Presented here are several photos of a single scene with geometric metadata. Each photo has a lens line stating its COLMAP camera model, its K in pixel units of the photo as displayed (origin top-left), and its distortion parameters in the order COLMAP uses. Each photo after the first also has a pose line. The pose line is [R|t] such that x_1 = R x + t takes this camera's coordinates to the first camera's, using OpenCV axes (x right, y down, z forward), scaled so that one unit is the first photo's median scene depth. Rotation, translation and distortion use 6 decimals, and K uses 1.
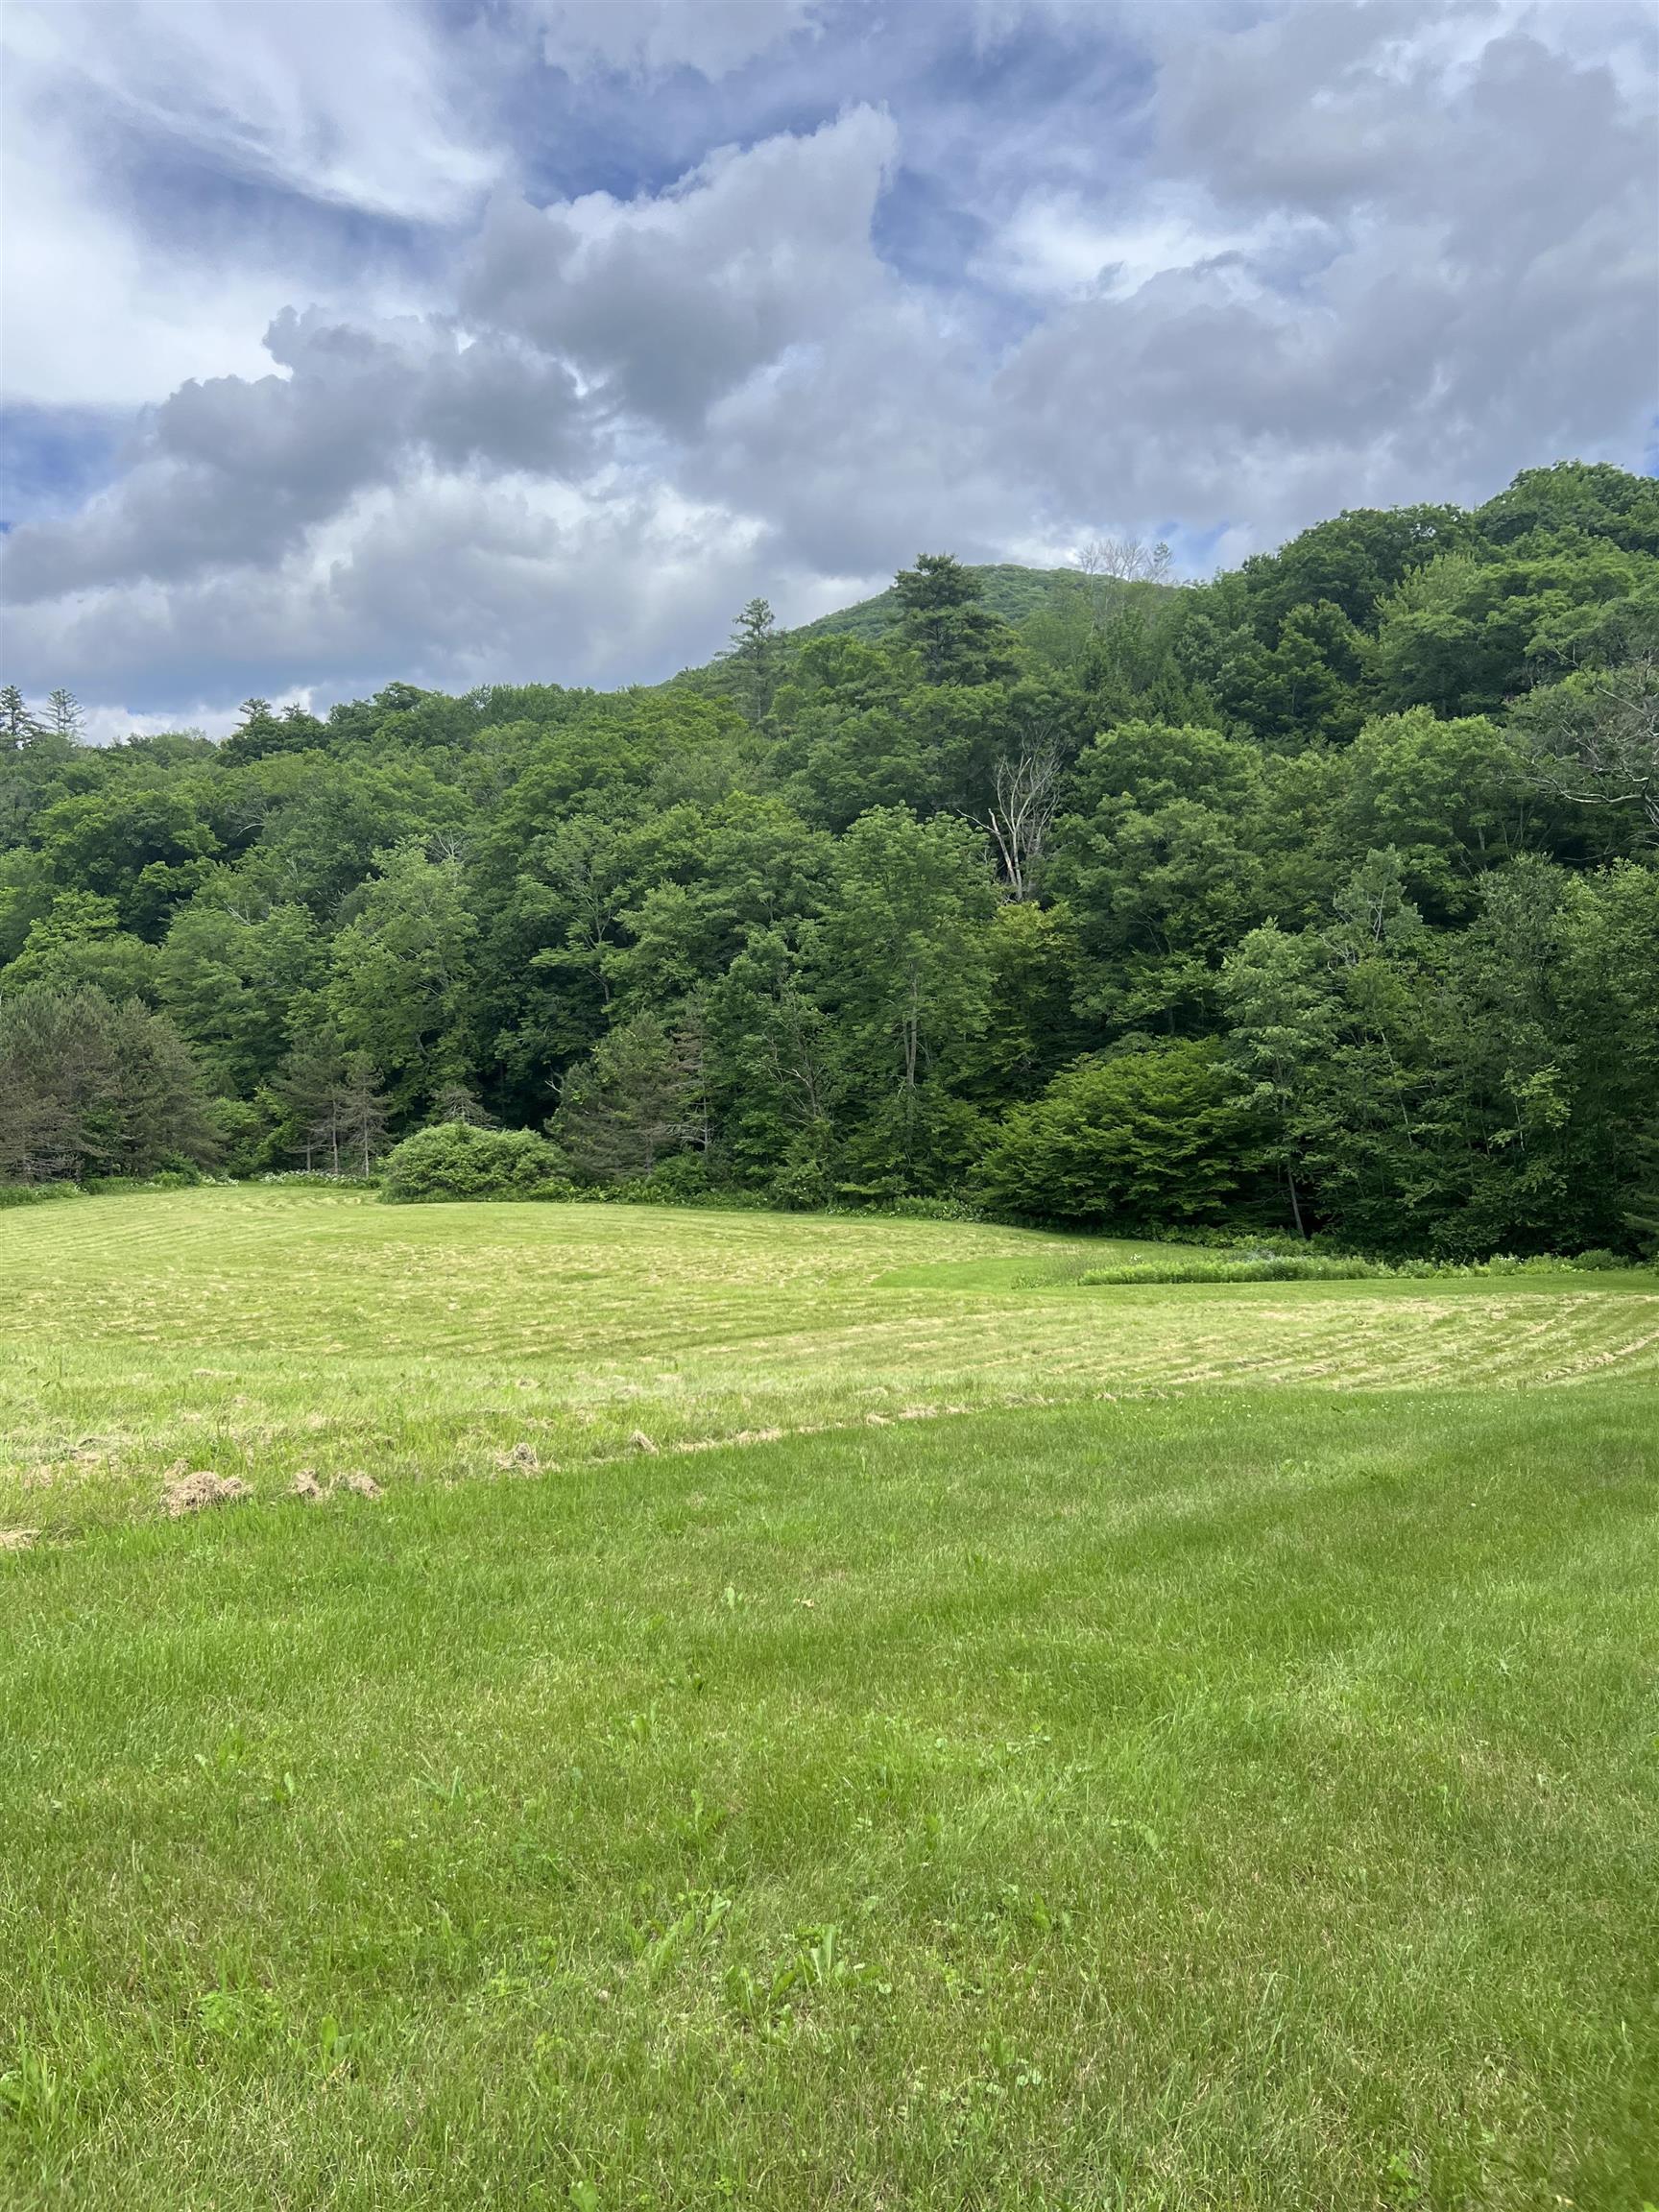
lens RADIAL K [[1676.3, 0, 840.3], [0, 1676.3, 1119.7], [0, 0, 1]] dist [0.054312, -0.059841]
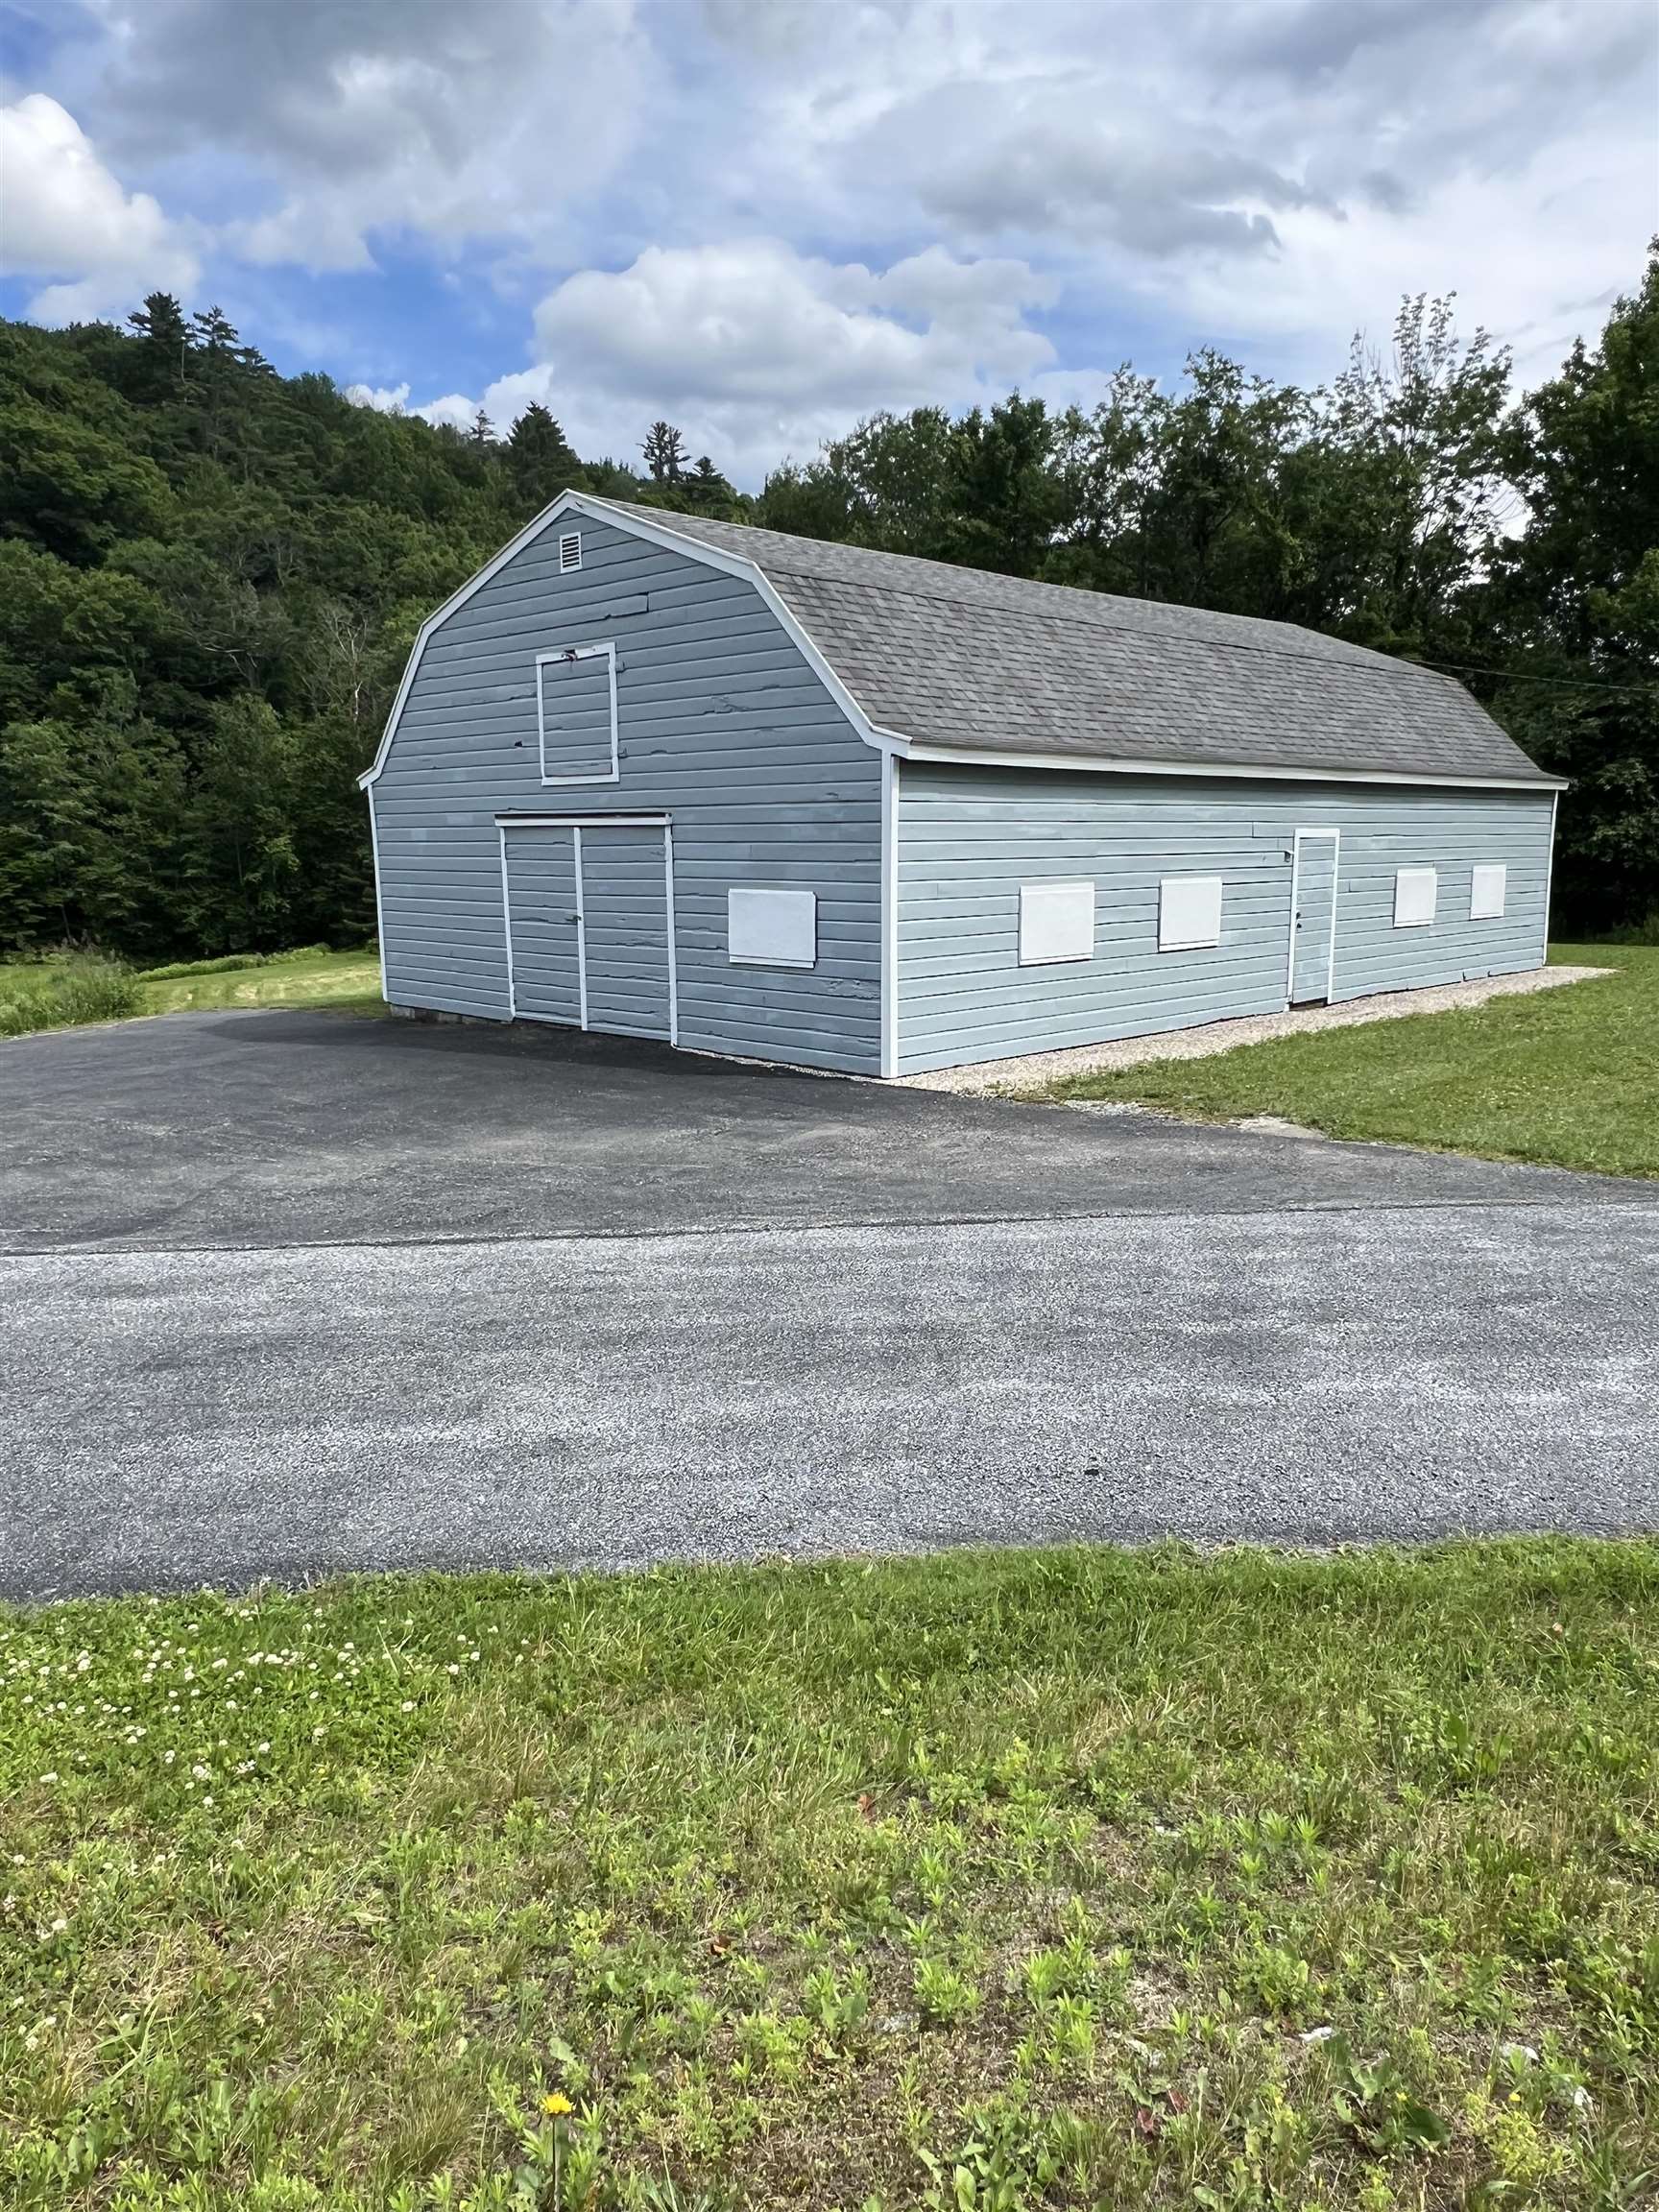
lens RADIAL K [[1512.1, 0, 836.9], [0, 1512.1, 1118.0], [0, 0, 1]] dist [0.005462, -0.004526]
pose [[0.471853, -0.162762, 0.866524, -0.641883], [0.008041, 0.983566, 0.180368, -0.020251], [-0.881641, -0.078139, 0.465407, -0.179580]]
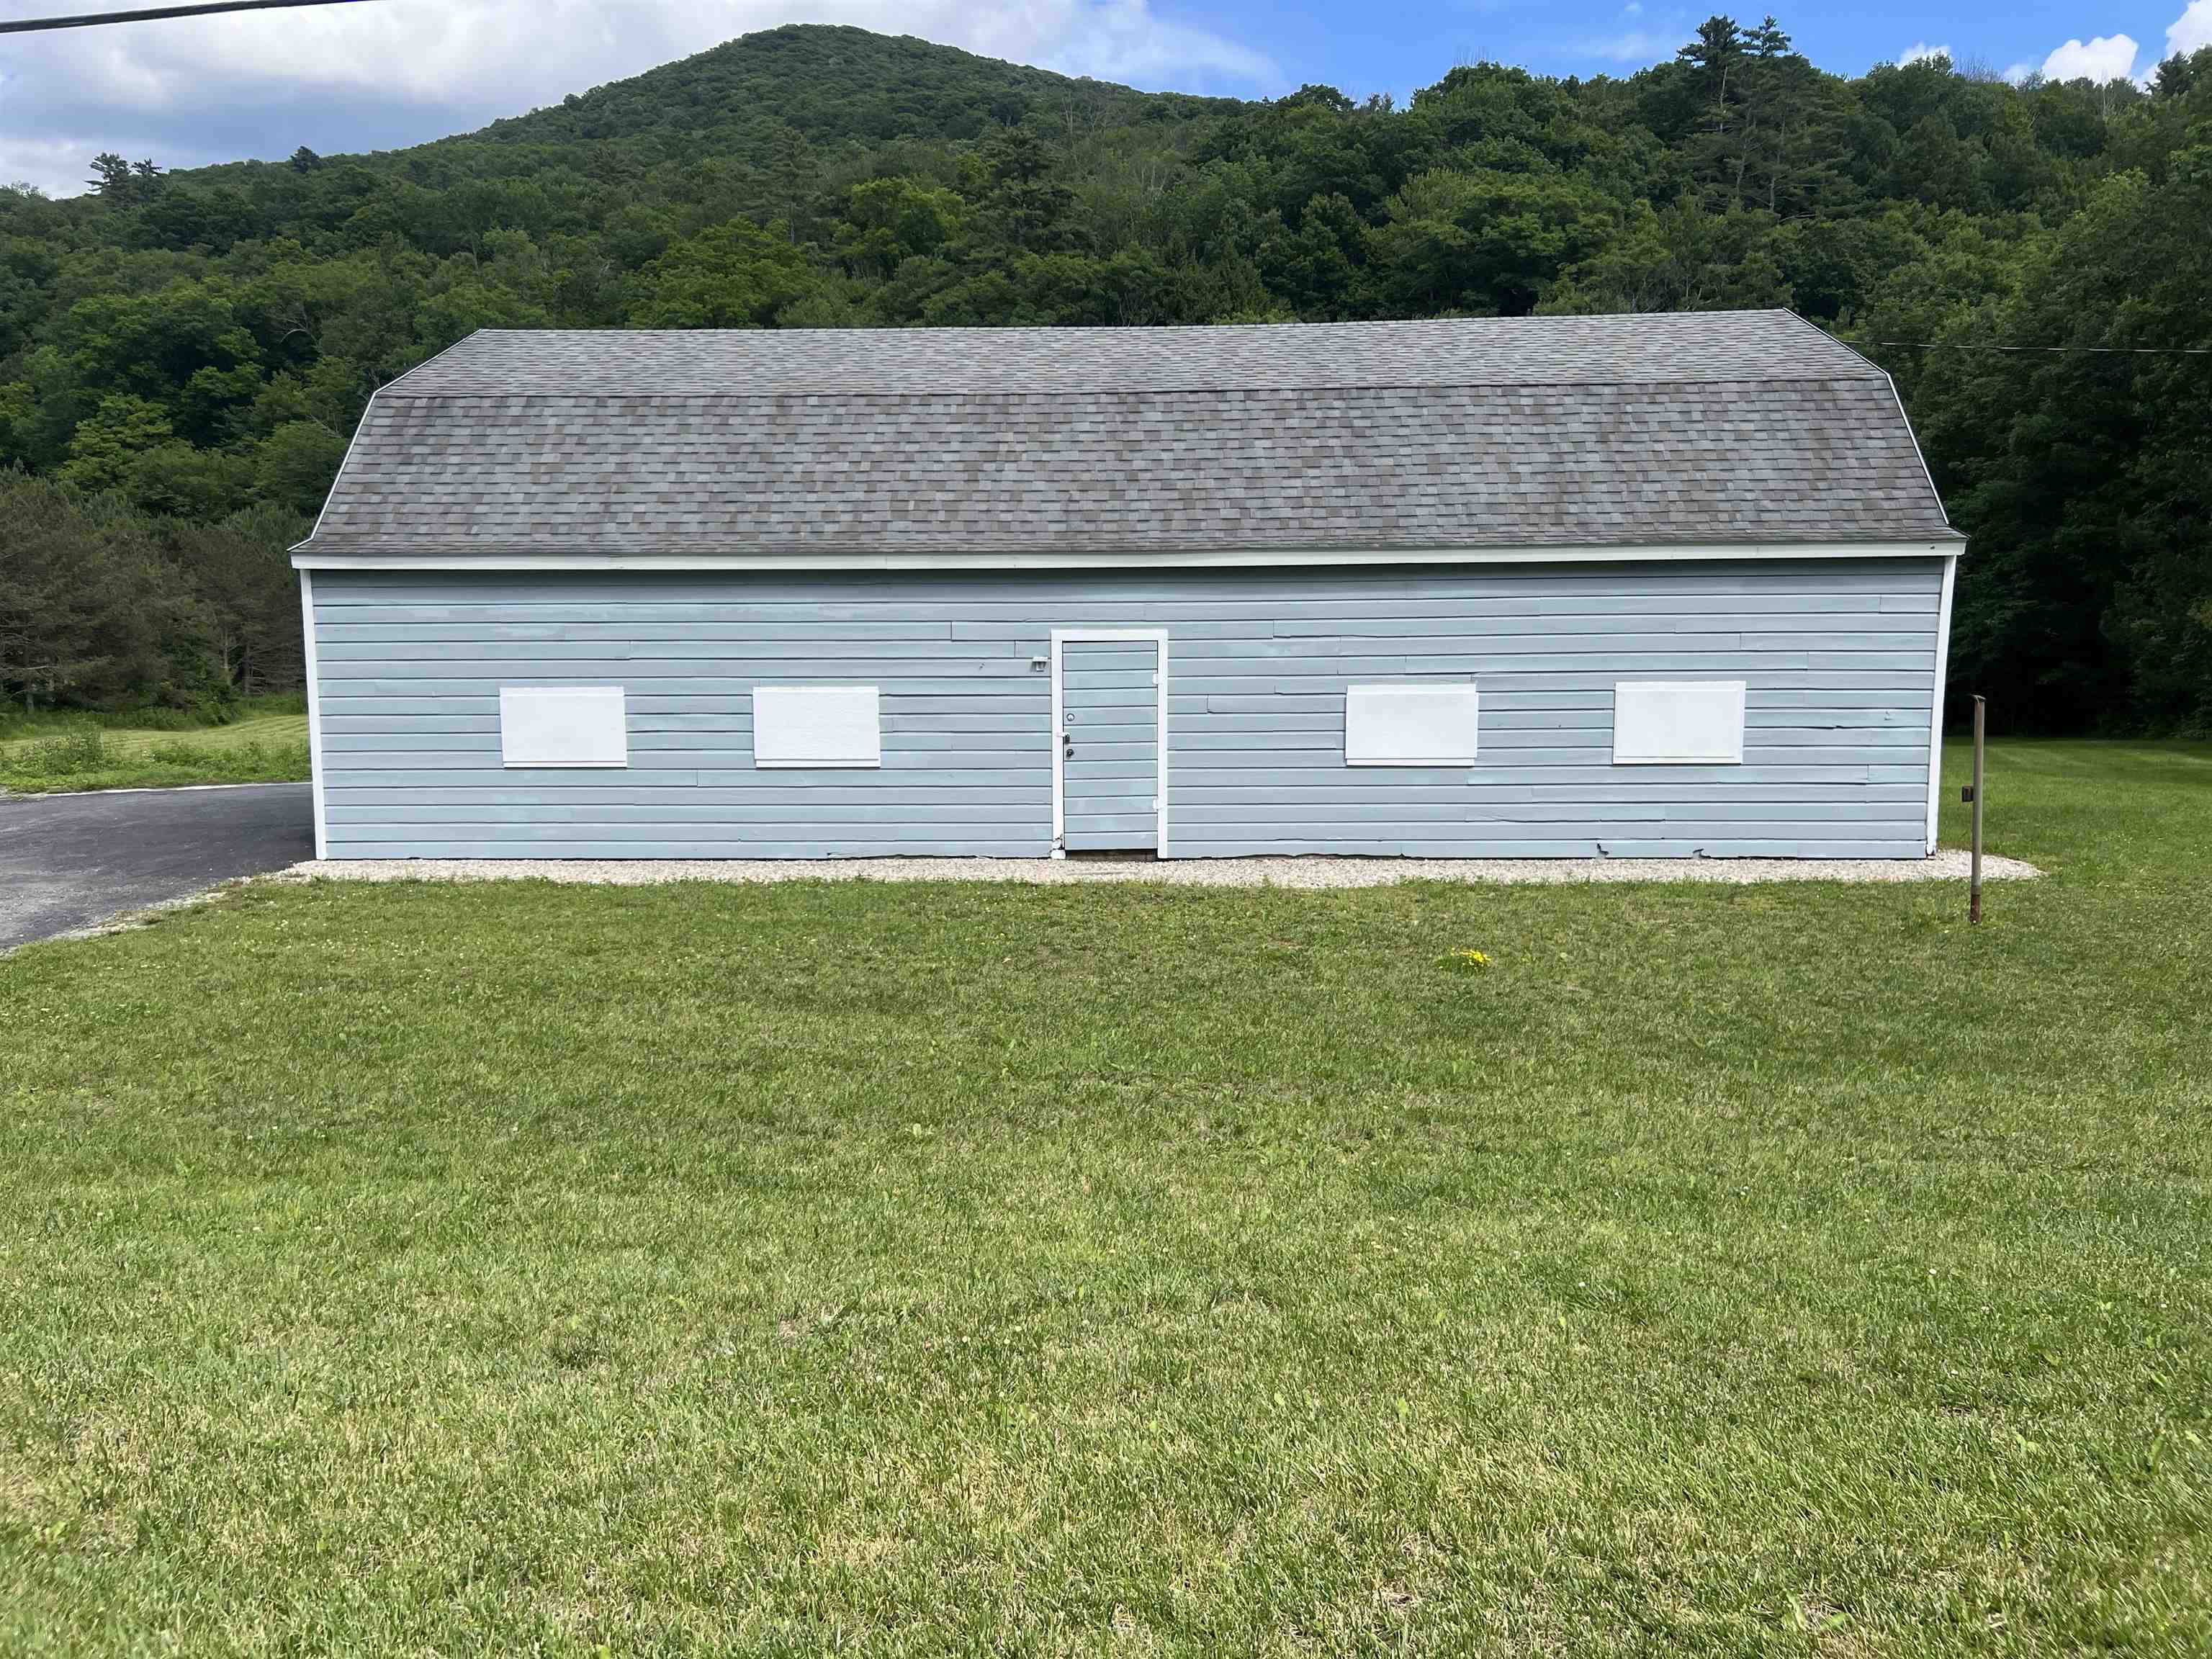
lens RADIAL K [[1676.3, 0, 1107.6], [0, 1676.3, 827.3], [0, 0, 1]] dist [0.054312, -0.059841]
pose [[0.965764, -0.040379, 0.256261, -0.400716], [0.006615, 0.991324, 0.131275, -0.025247], [-0.259339, -0.125085, 0.957652, -0.364943]]
